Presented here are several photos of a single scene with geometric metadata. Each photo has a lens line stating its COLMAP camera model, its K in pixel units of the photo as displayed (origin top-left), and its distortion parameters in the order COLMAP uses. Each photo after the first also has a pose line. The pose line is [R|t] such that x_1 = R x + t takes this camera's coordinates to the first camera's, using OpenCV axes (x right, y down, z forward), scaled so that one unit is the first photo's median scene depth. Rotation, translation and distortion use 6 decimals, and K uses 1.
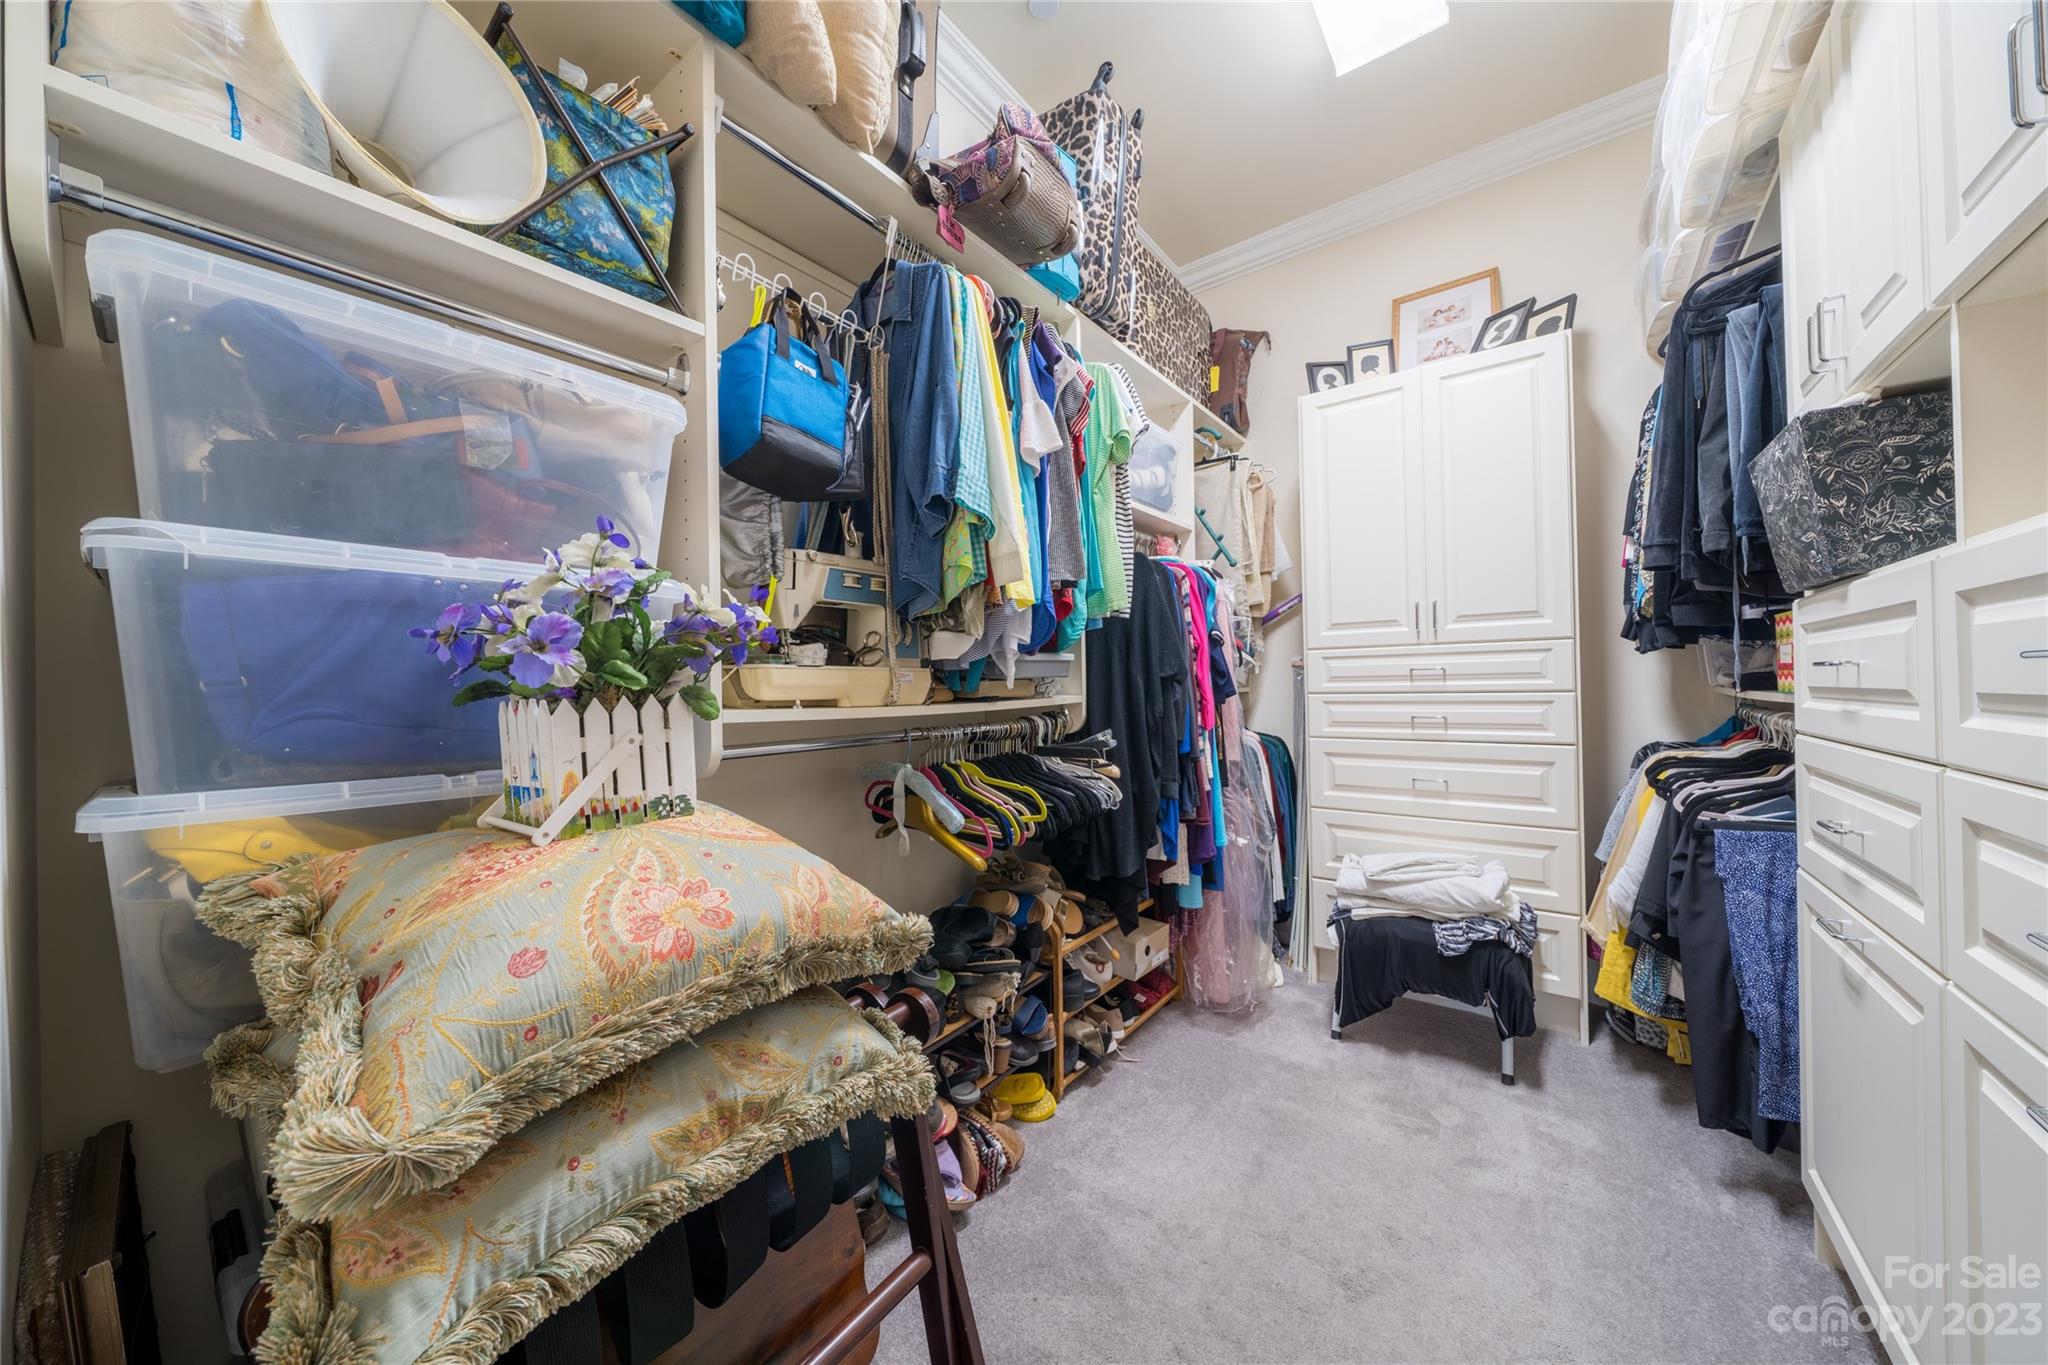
lens RADIAL K [[716.3, 0, 1031.2], [0, 716.3, 681.7], [0, 0, 1]] dist [-0.008012, 0.000463]
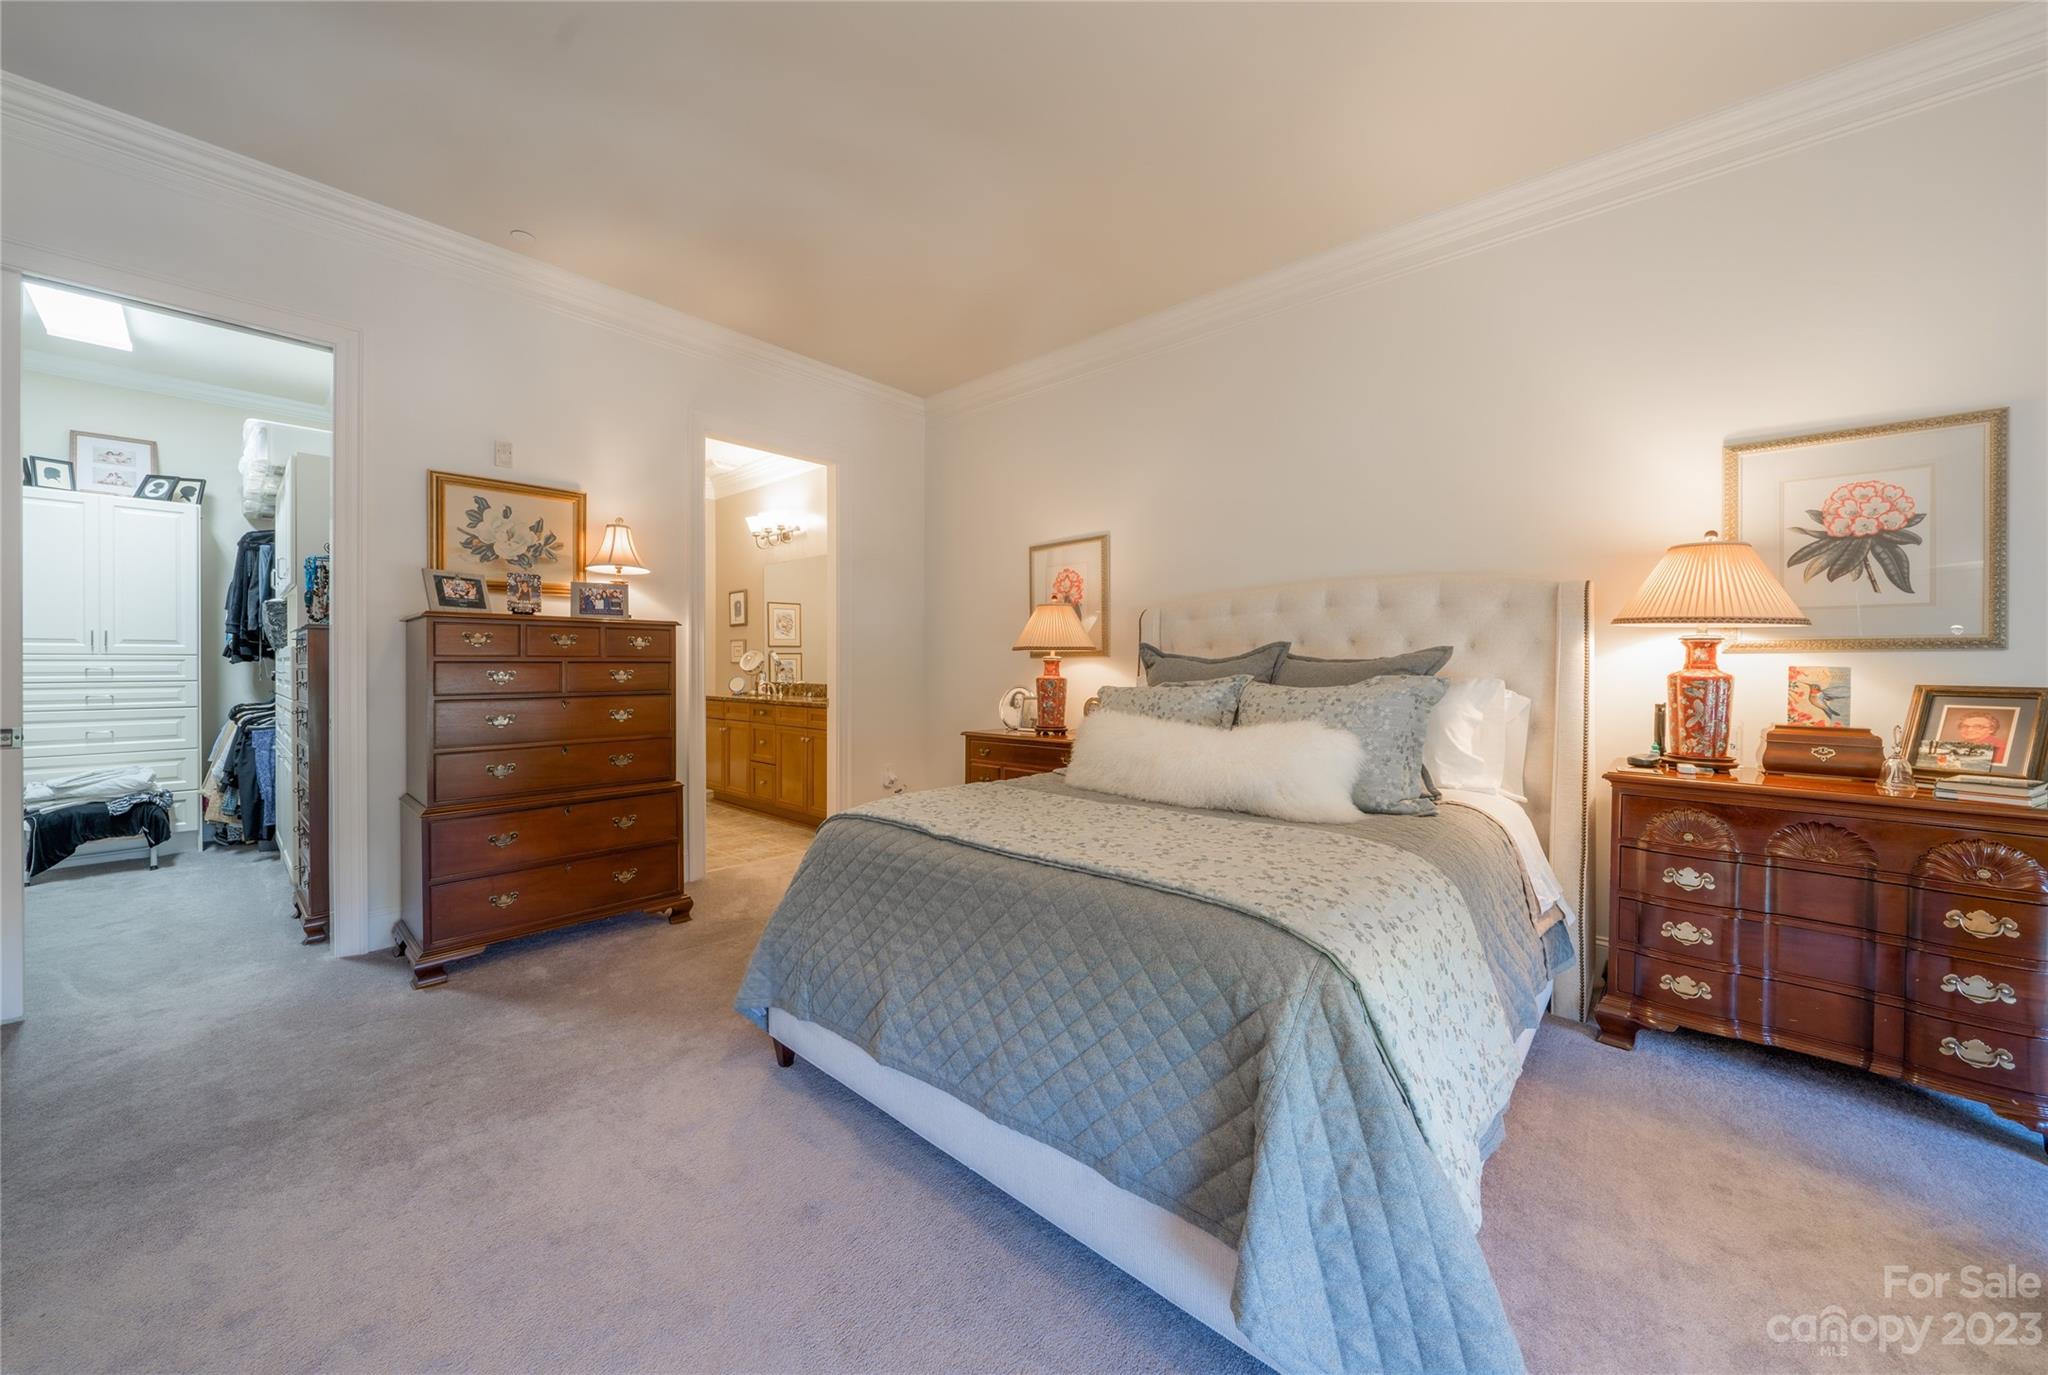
lens RADIAL K [[716.3, 0, 976.0], [0, 716.3, 665.8], [0, 0, 1]] dist [-0.008012, 0.000463]
pose [[0.118572, 0.015493, 0.992825, -1.026951], [-0.006573, 0.999869, -0.014818, -0.014692], [-0.992924, -0.004769, 0.118658, -1.504349]]
